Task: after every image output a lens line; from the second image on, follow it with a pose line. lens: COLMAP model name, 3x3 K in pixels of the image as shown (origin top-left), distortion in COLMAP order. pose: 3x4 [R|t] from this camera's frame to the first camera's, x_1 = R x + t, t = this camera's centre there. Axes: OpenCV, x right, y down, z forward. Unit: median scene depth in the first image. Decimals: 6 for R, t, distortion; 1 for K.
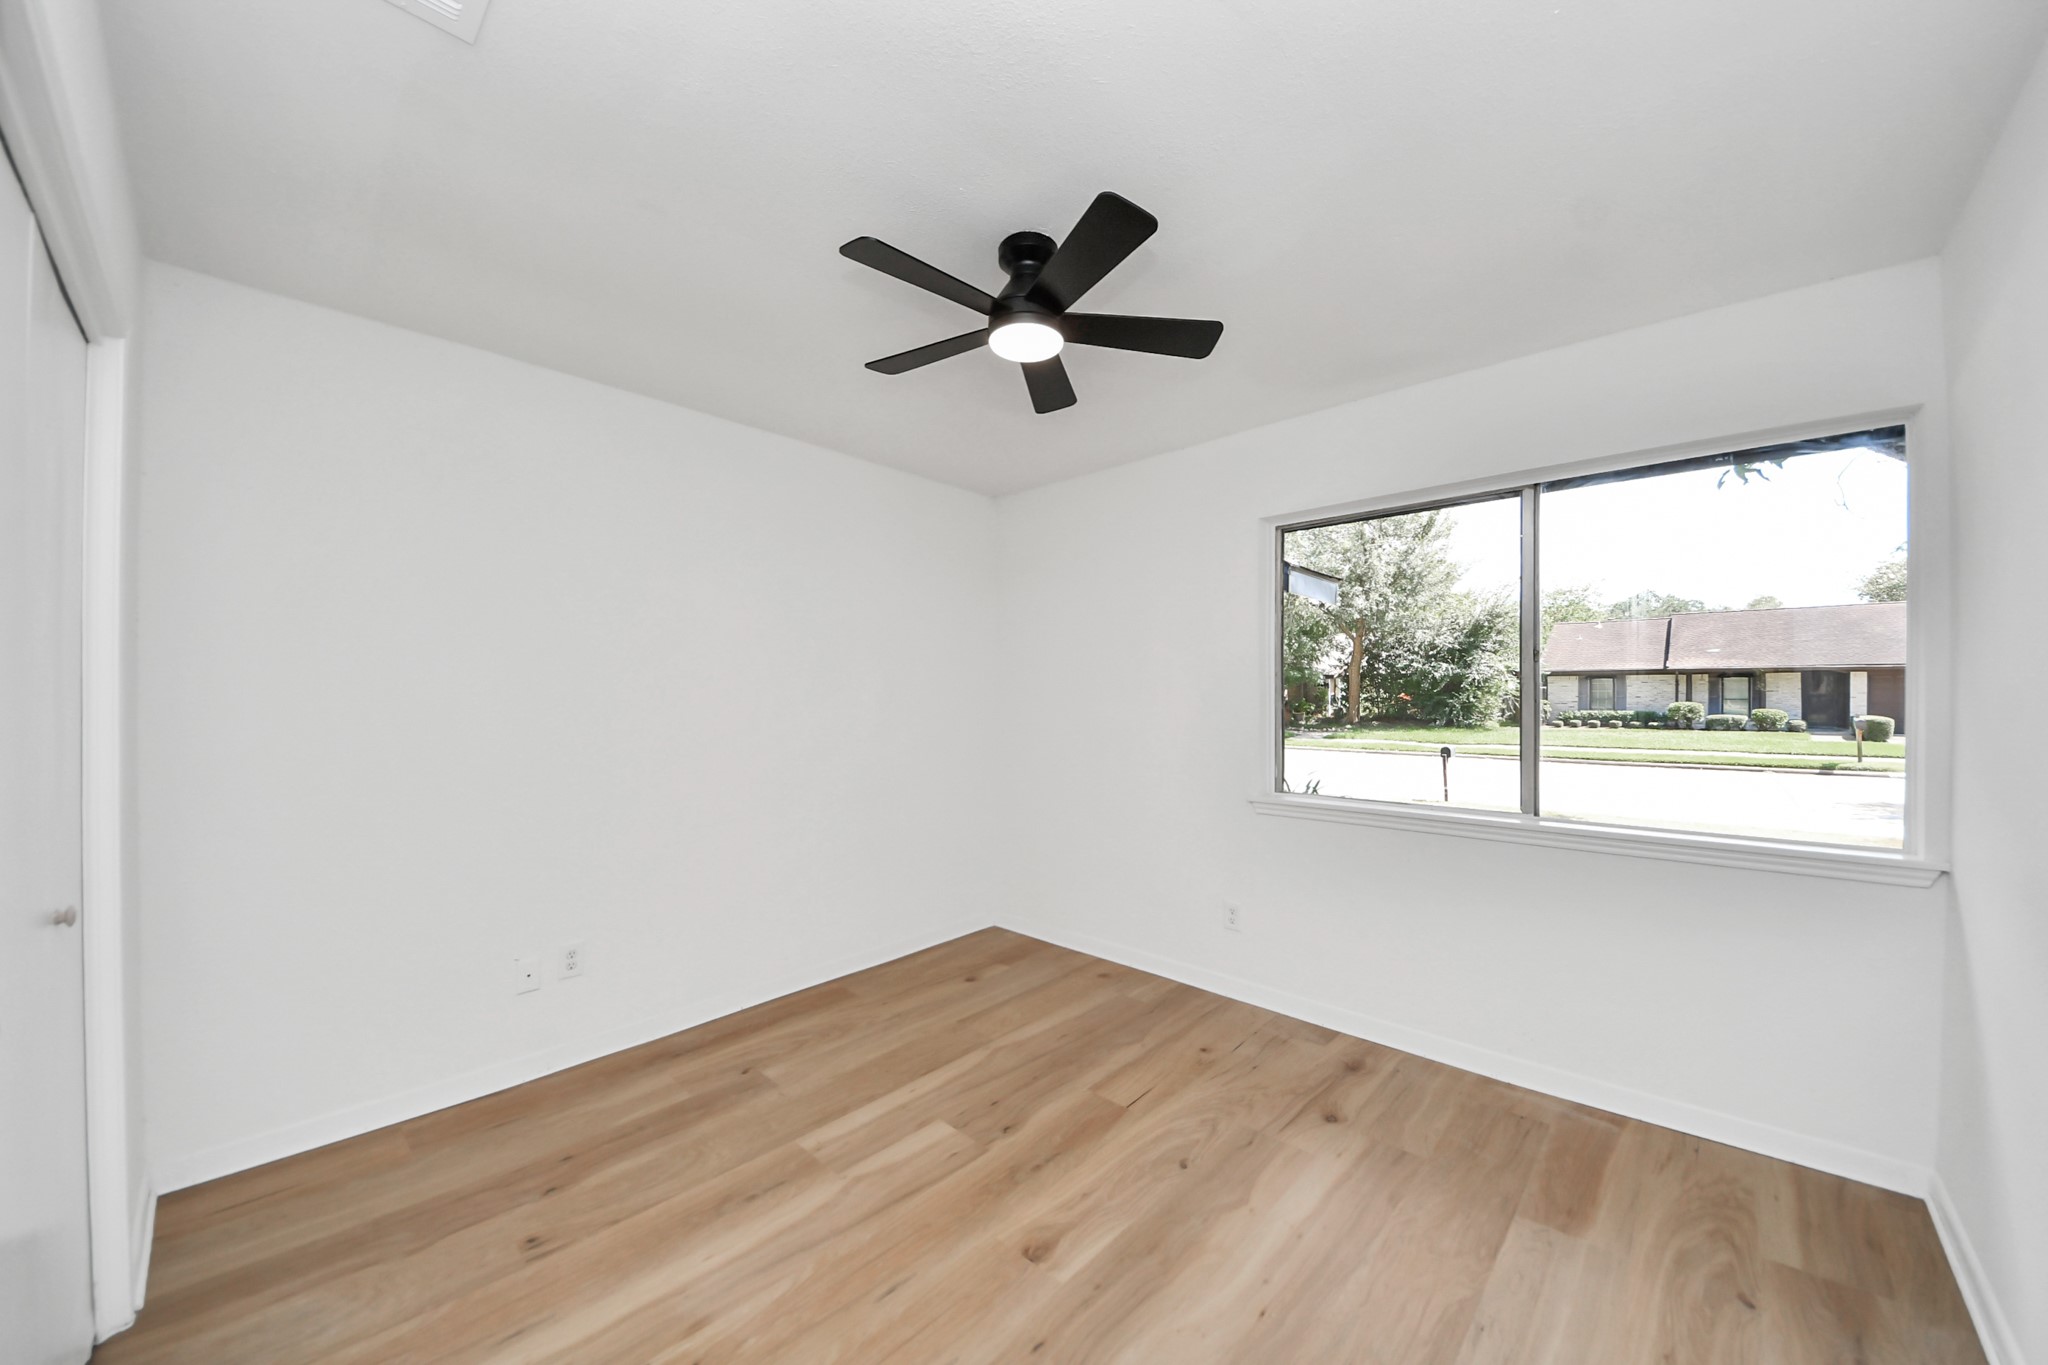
lens RADIAL K [[755.6, 0, 1016.2], [0, 755.6, 690.2], [0, 0, 1]] dist [-0.003201, -0.000466]
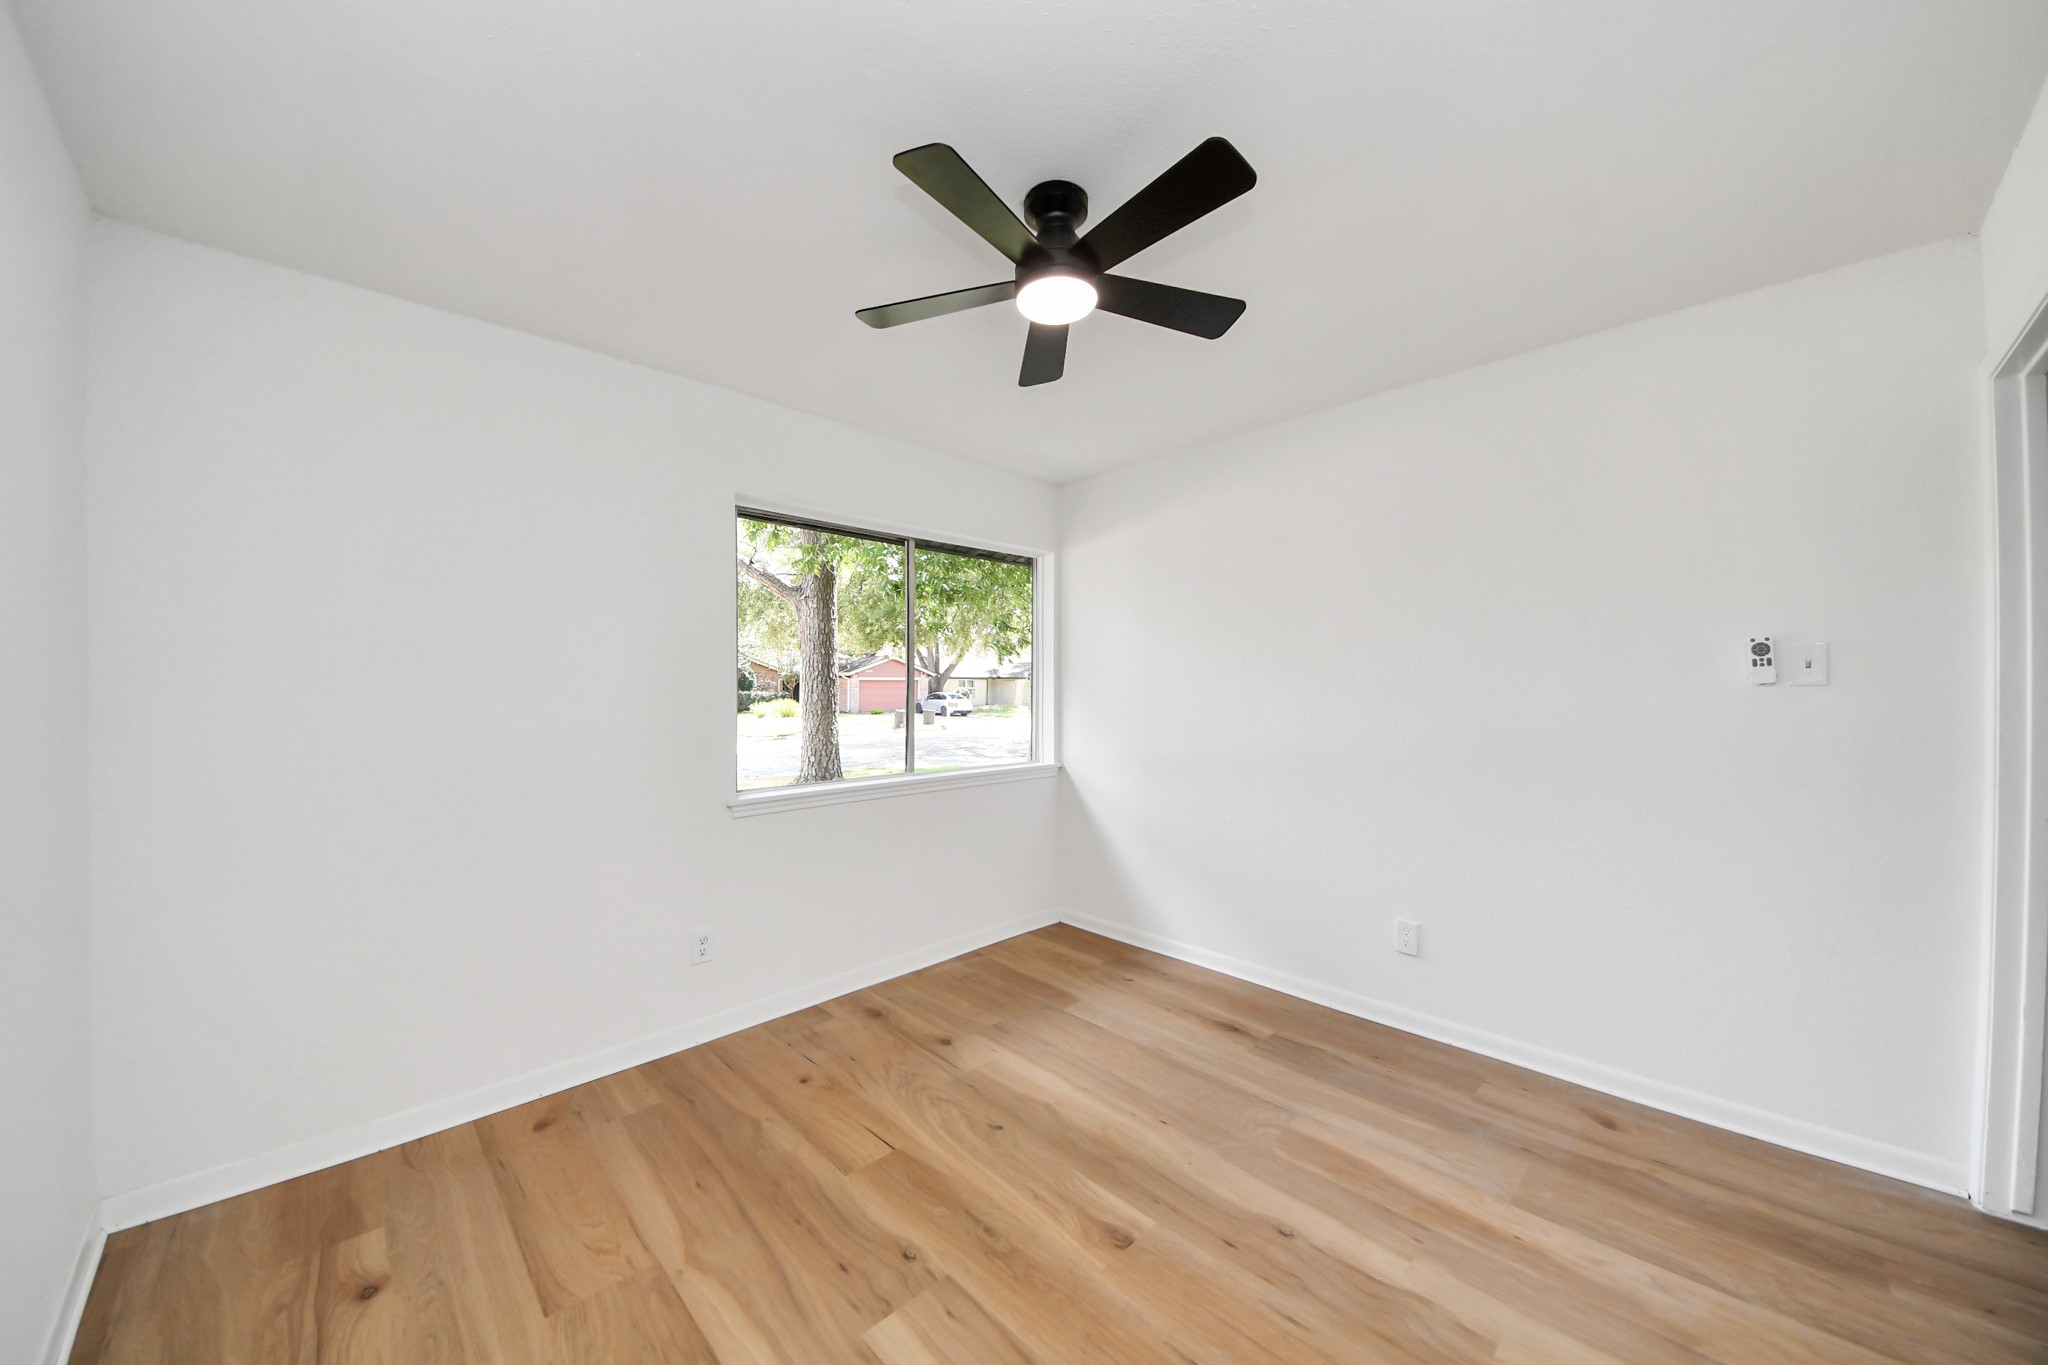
lens RADIAL K [[742.5, 0, 1012.1], [0, 742.5, 678.3], [0, 0, 1]] dist [0.022669, -0.004802]
pose [[0.049717, -0.004134, 0.998755, -0.758096], [-0.001067, 0.999991, 0.004192, -0.017715], [-0.998763, -0.001274, 0.049712, 0.830213]]
